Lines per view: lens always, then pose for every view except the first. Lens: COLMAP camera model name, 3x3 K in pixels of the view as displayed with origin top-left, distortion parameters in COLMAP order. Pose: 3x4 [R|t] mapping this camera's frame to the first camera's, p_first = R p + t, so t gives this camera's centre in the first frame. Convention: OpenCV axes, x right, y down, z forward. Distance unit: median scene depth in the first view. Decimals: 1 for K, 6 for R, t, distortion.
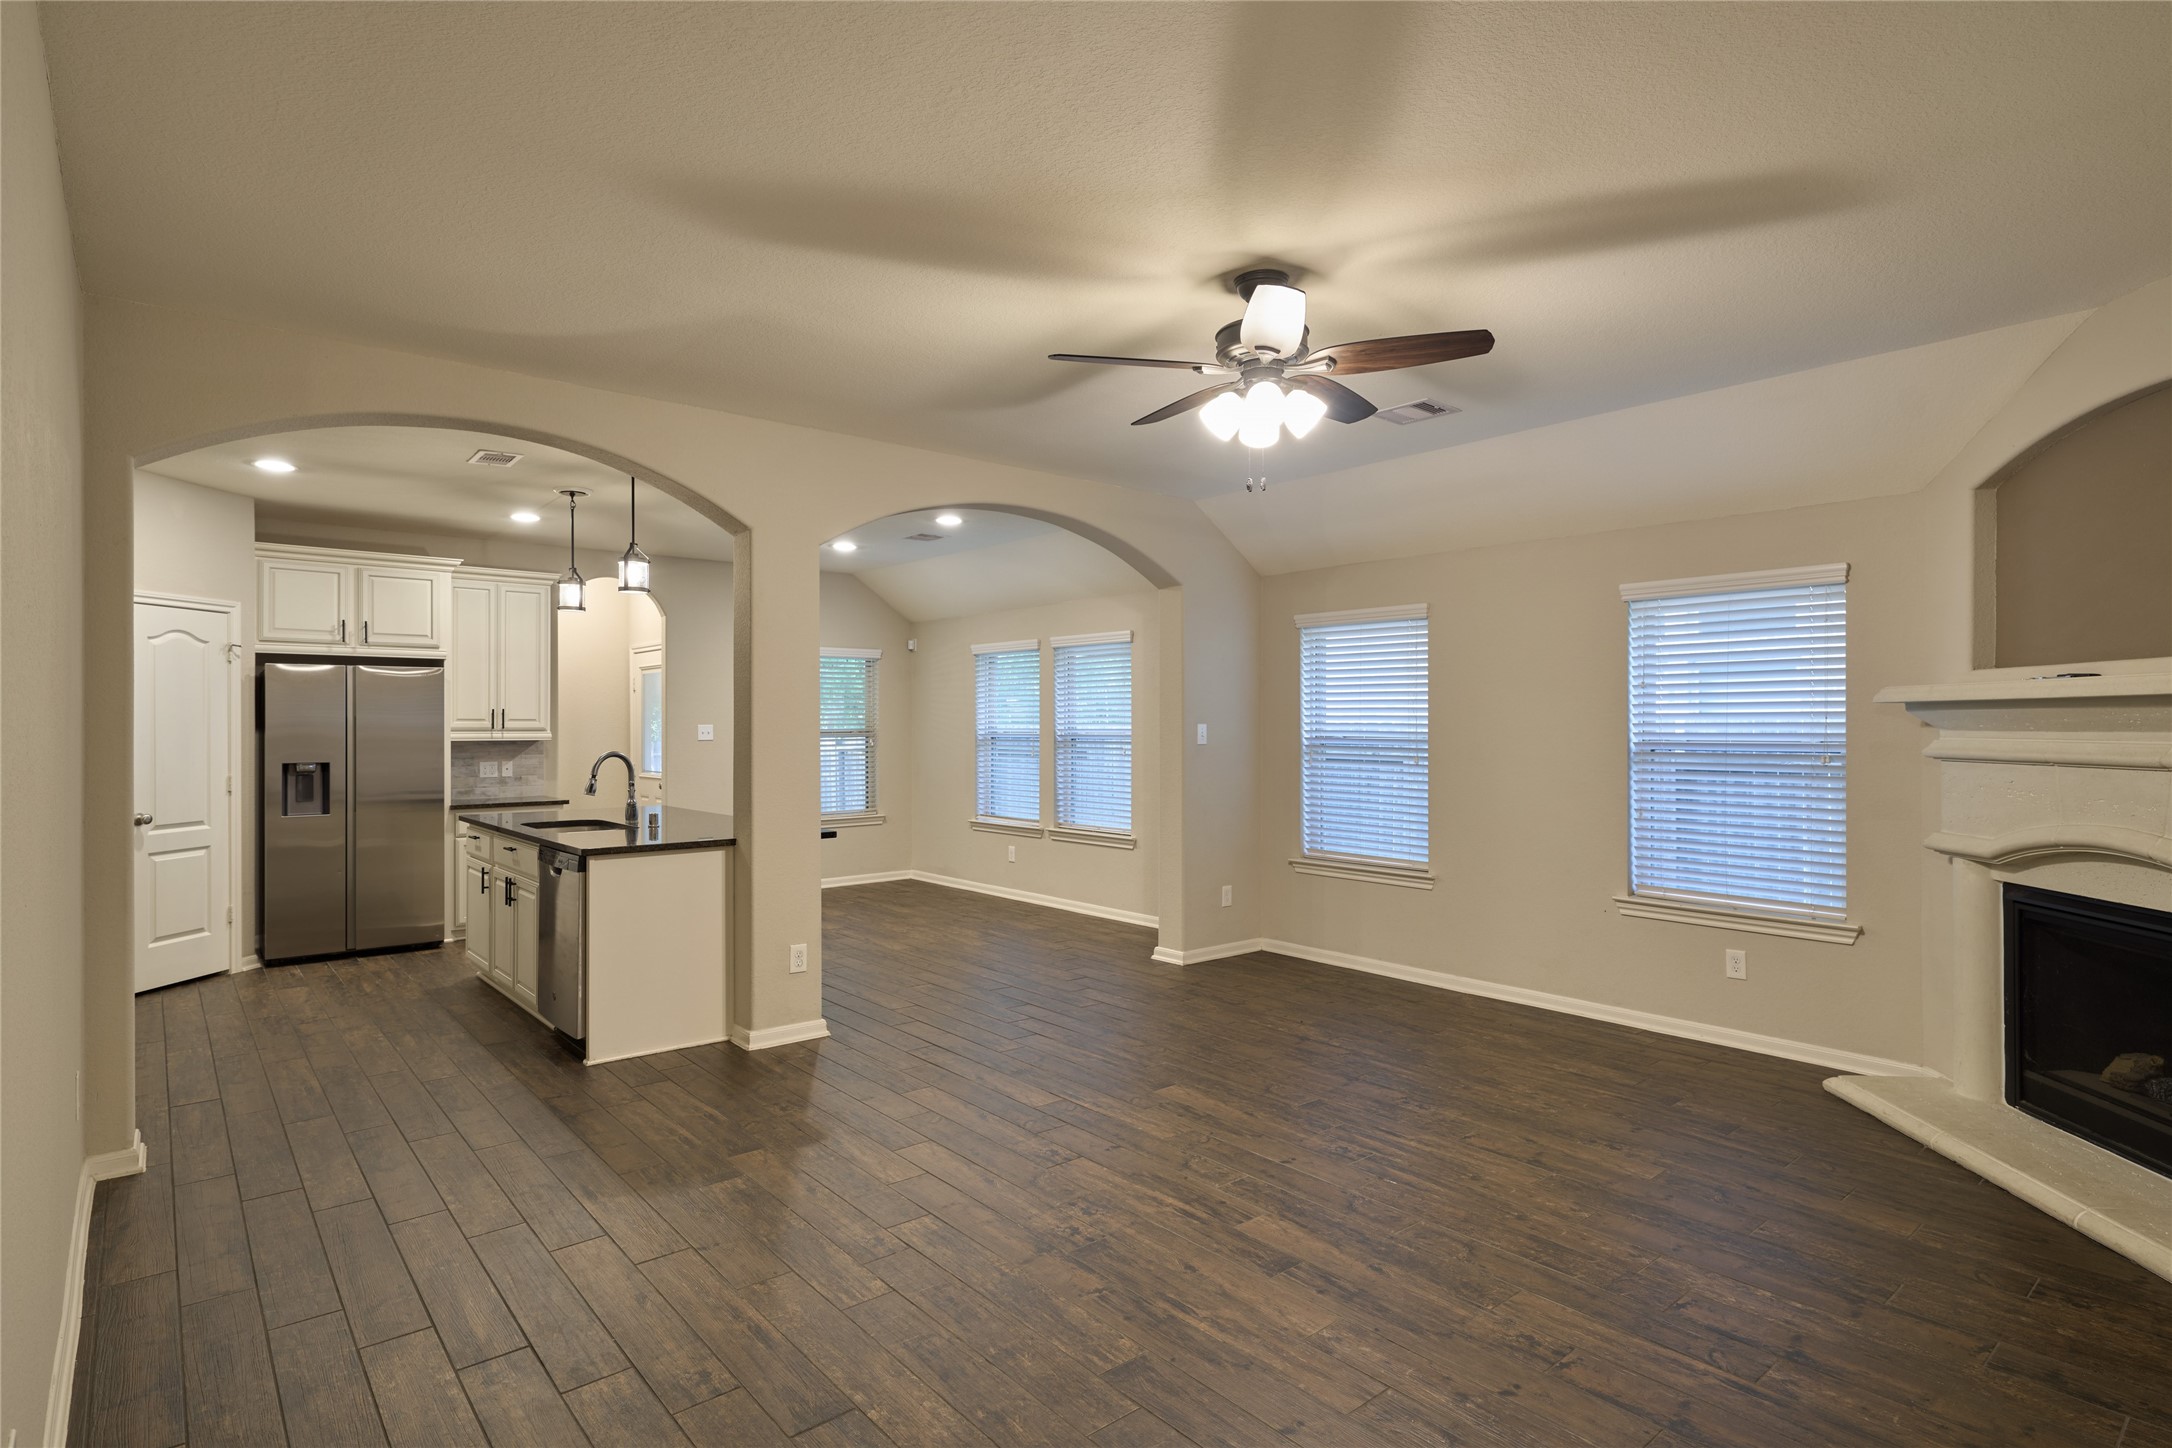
lens RADIAL K [[1112.2, 0, 1086.0], [0, 1112.2, 724.0], [0, 0, 1]] dist [0.002375, 0.000947]
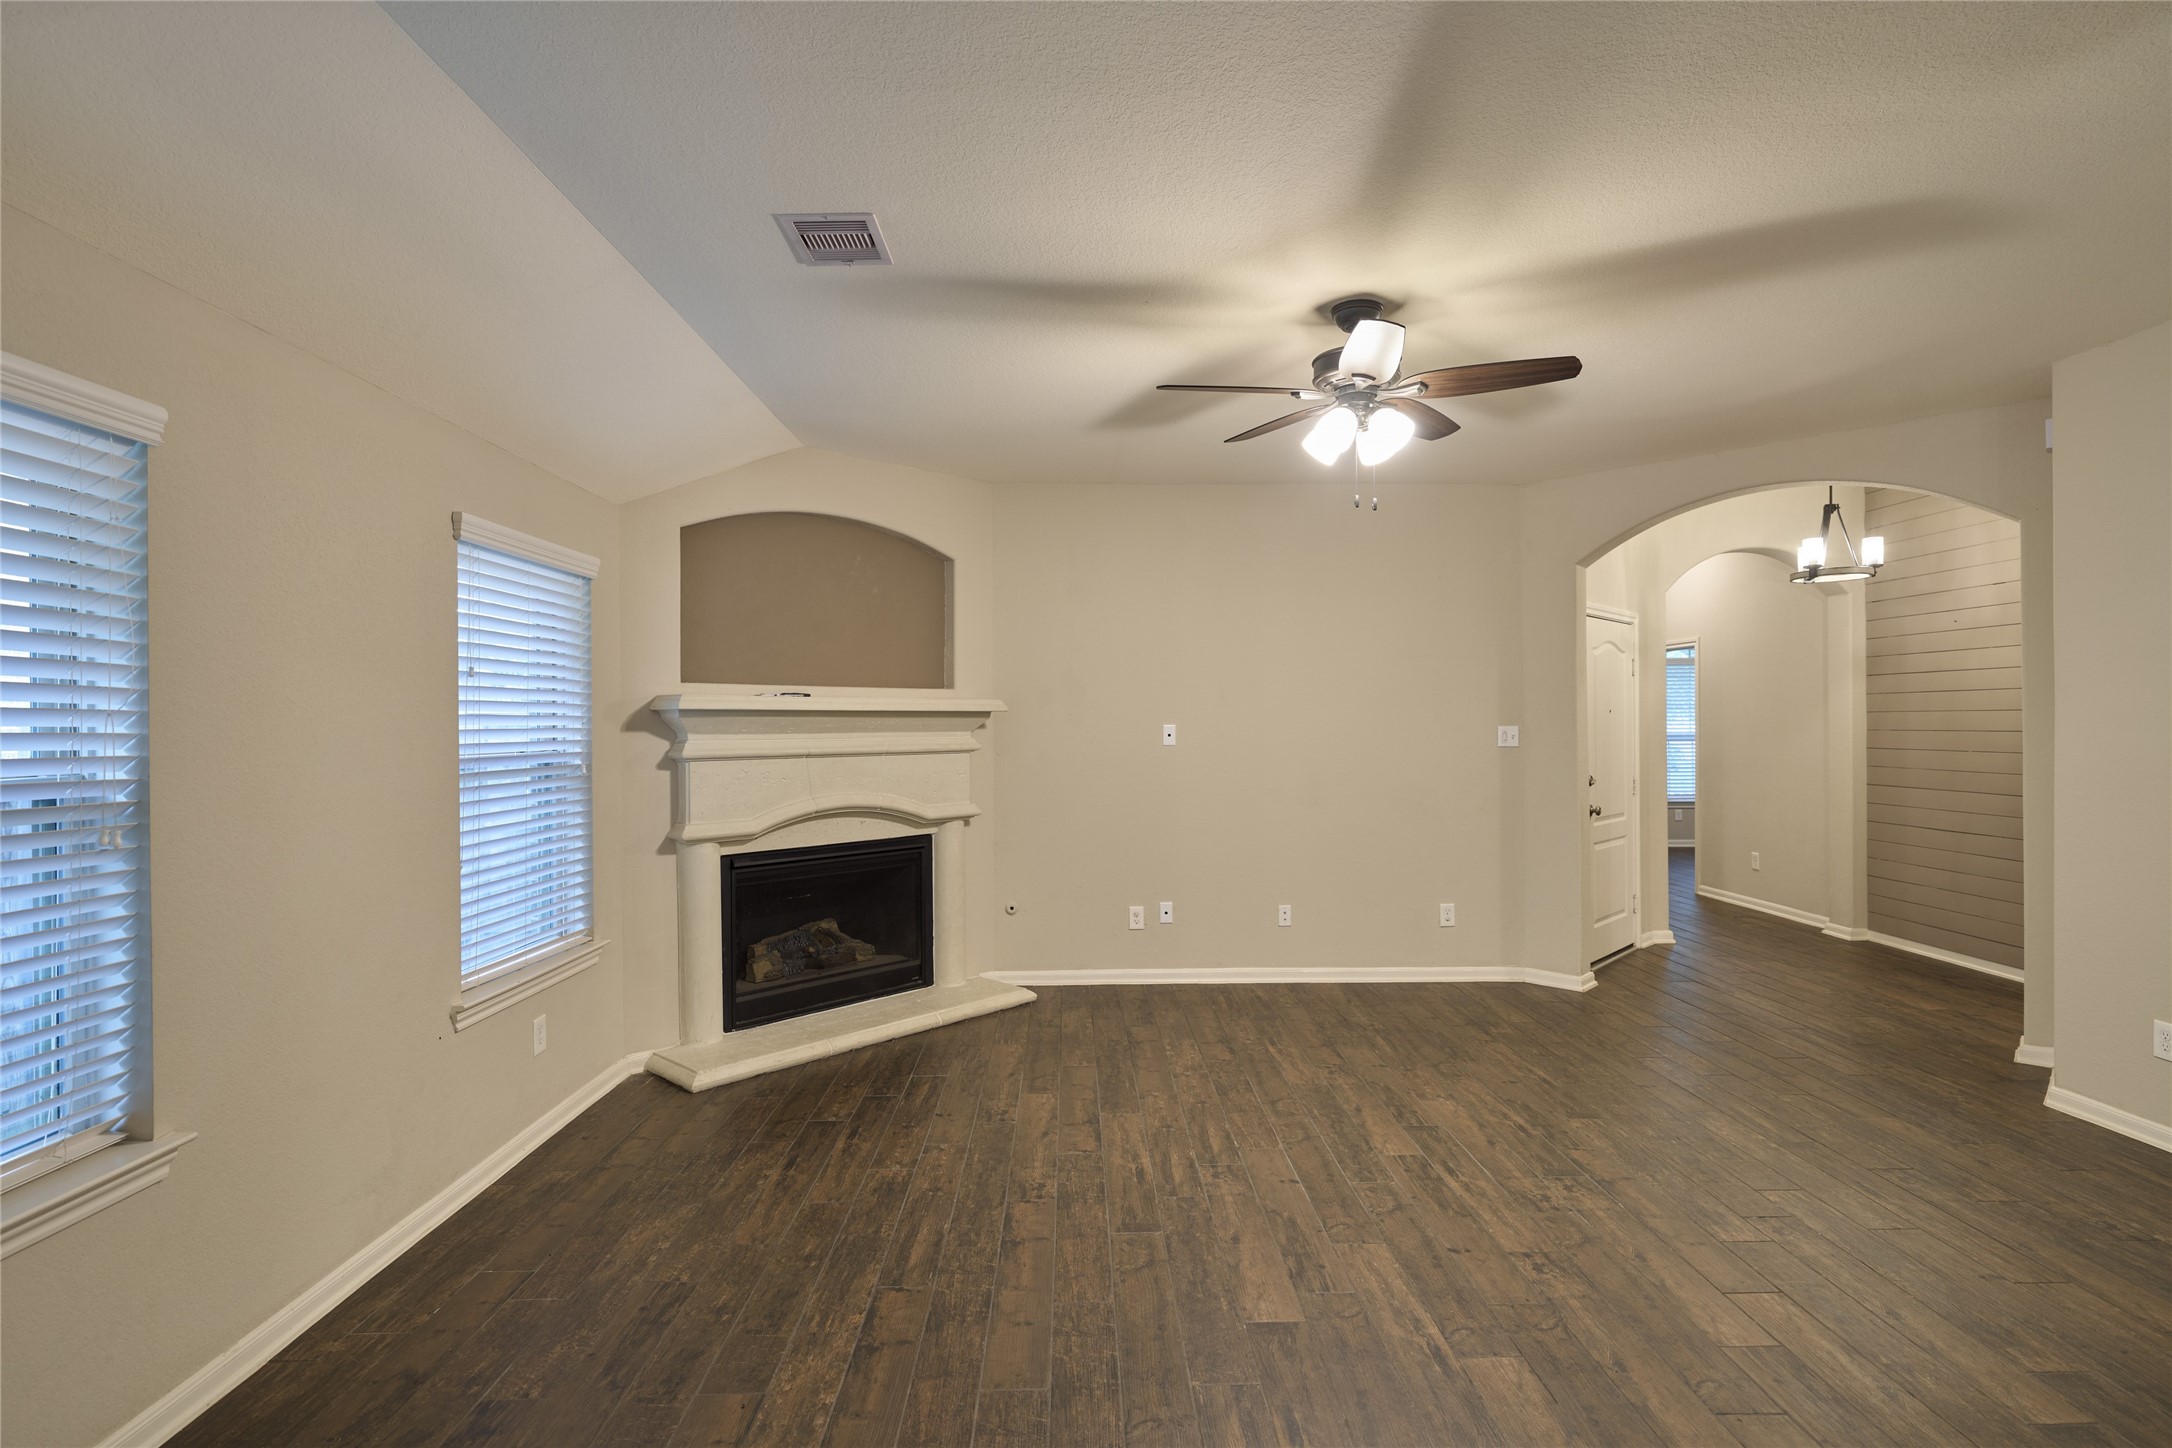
lens RADIAL K [[1058.1, 0, 1086.0], [0, 1058.1, 724.0], [0, 0, 1]] dist [0.001327, 0.000180]
pose [[-0.774958, 0.004047, 0.631999, -0.185532], [0.005050, 0.999987, -0.000211, -0.002659], [-0.631992, 0.003029, -0.774969, 1.290827]]
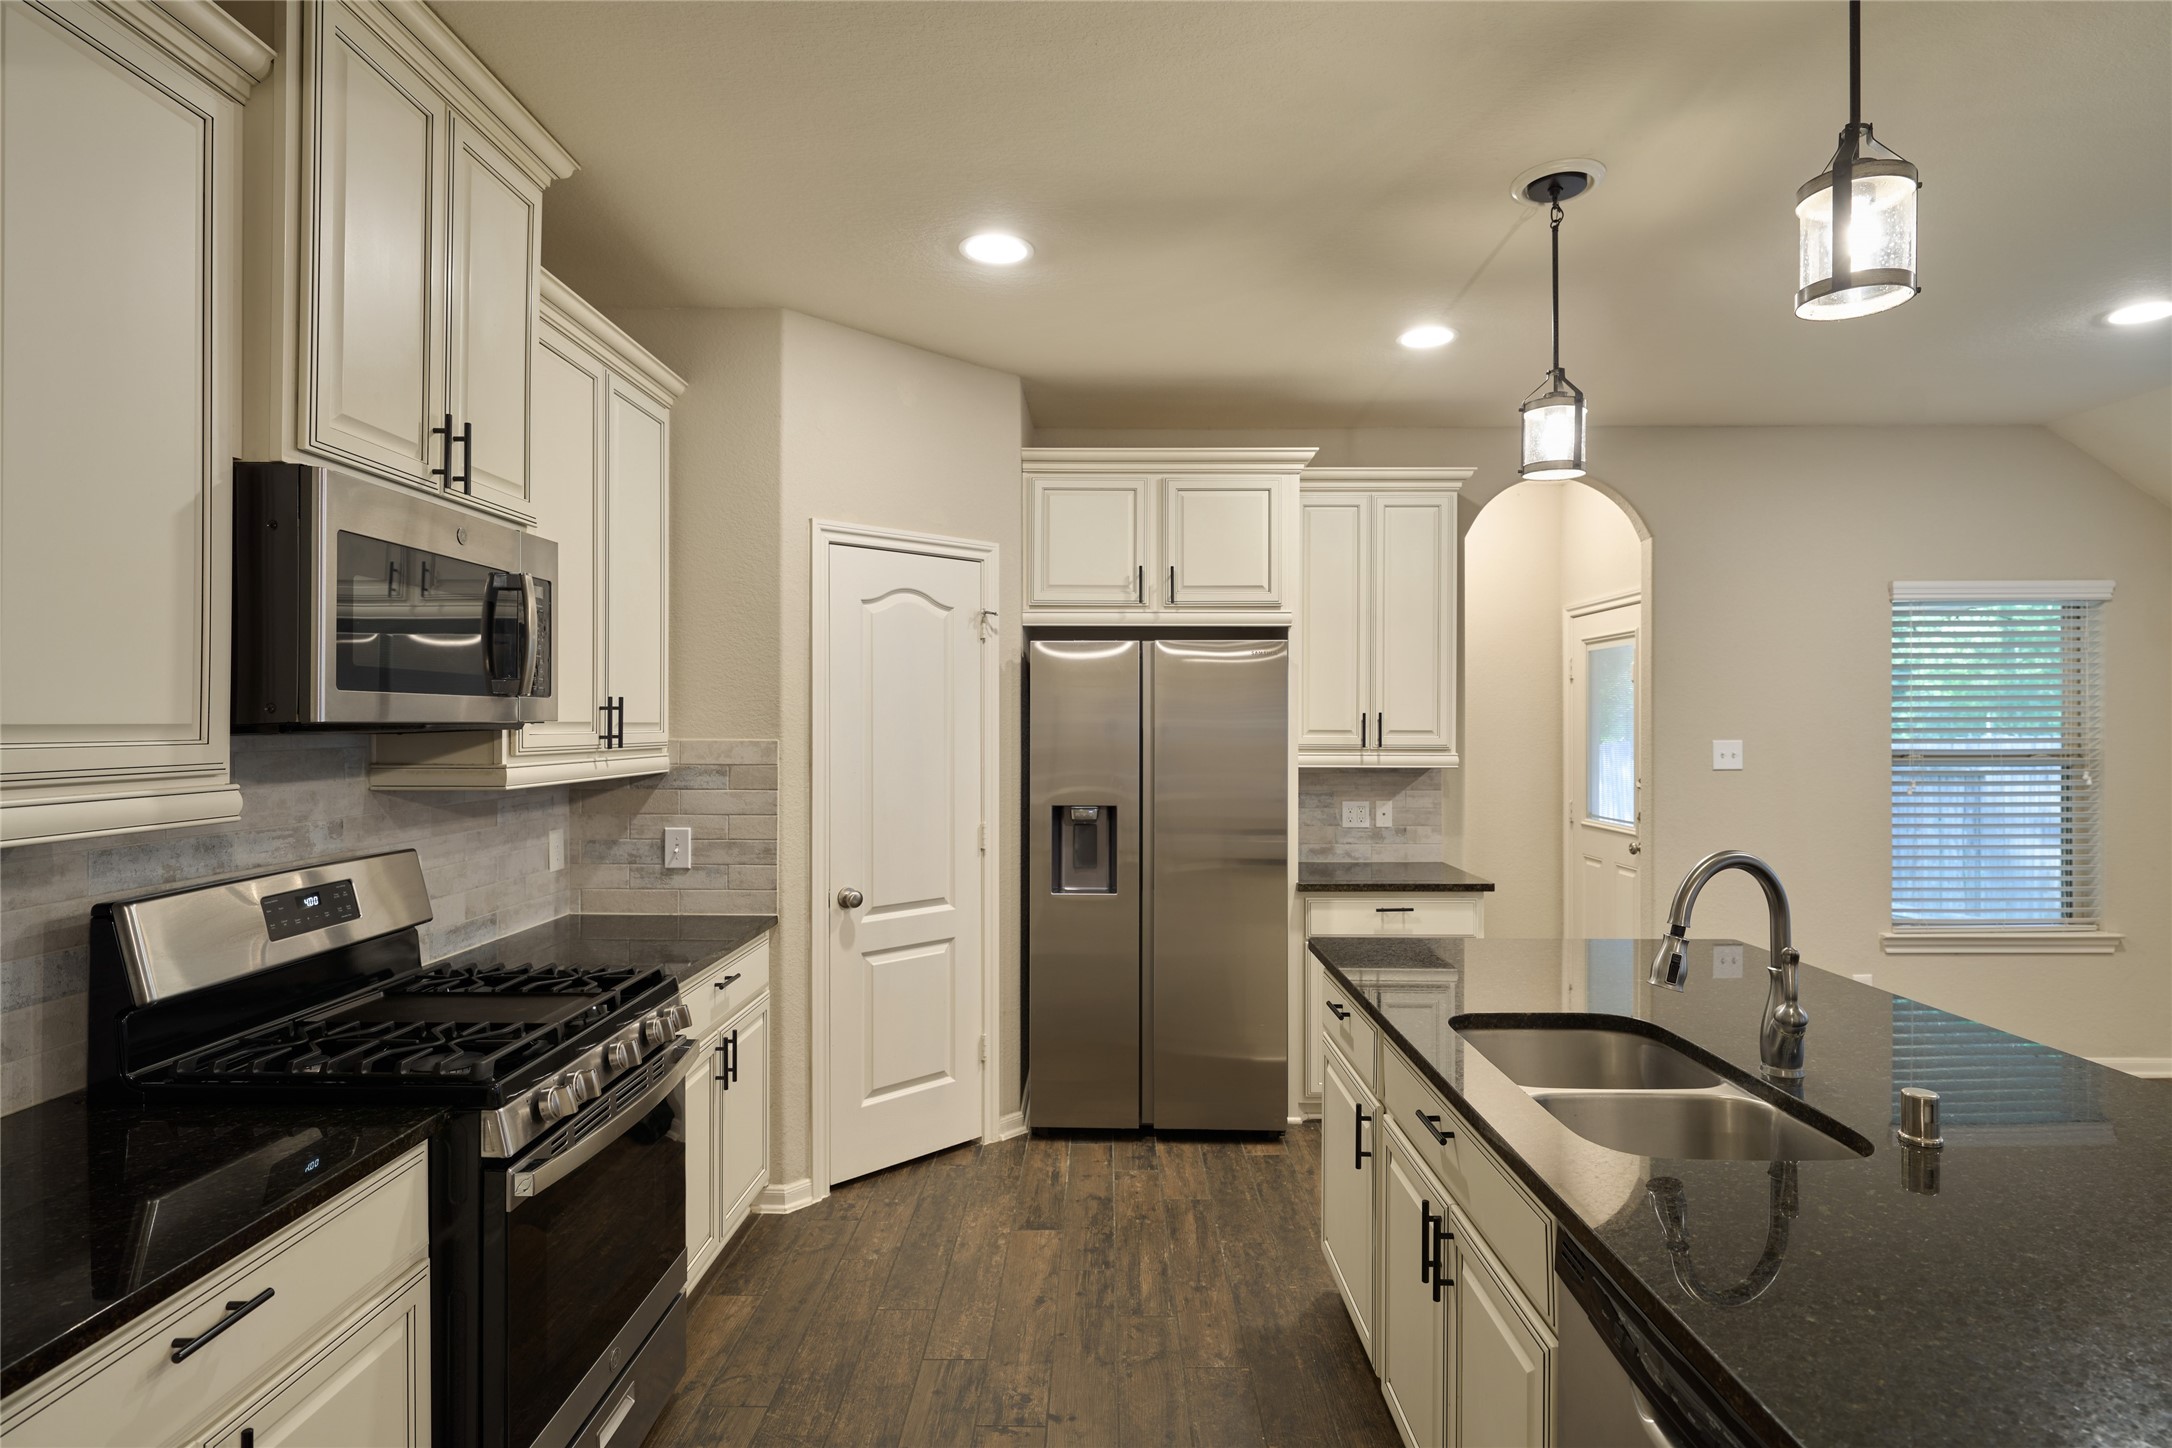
lens RADIAL K [[1116.1, 0, 1091.9], [0, 1116.1, 718.0], [0, 0, 1]] dist [0.002724, -0.000289]
pose [[0.758065, 0.000507, -0.652178, -0.397370], [-0.002280, 0.999996, -0.001872, -0.014293], [0.652175, 0.002906, 0.758063, 0.711205]]
